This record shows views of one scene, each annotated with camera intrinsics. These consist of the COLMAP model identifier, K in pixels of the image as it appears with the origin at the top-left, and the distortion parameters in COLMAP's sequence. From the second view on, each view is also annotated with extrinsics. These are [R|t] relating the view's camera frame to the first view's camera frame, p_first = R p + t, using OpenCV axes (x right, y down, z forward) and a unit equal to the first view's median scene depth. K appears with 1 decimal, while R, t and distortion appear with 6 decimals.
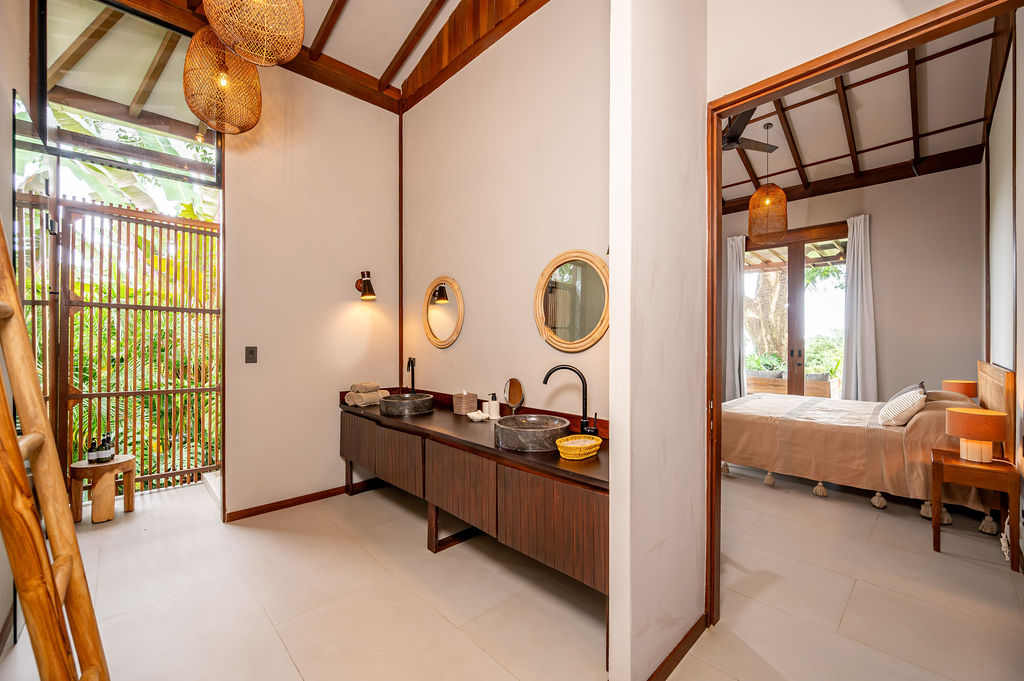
lens RADIAL K [[418.8, 0, 510.5], [0, 418.8, 345.5], [0, 0, 1]] dist [-0.005666, -0.002866]
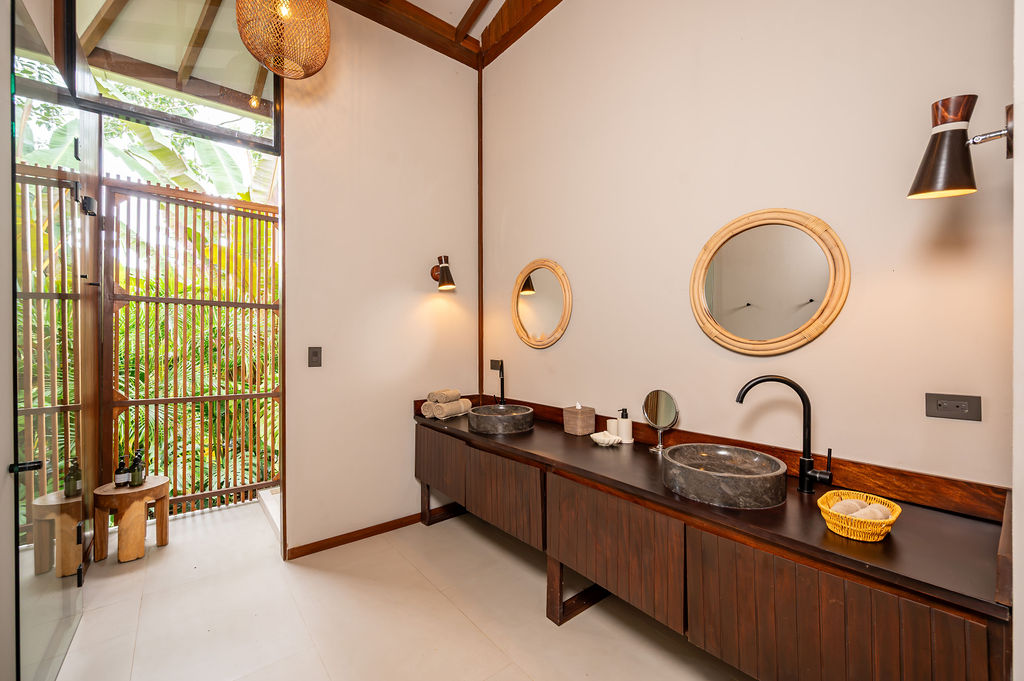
lens RADIAL K [[418.8, 0, 512.0], [0, 418.8, 346.7], [0, 0, 1]] dist [-0.005666, -0.002866]
pose [[0.996619, 0.000149, -0.082159, -0.147565], [0.000379, 0.999979, 0.006403, -0.002384], [0.082158, -0.006413, 0.996599, 0.187134]]
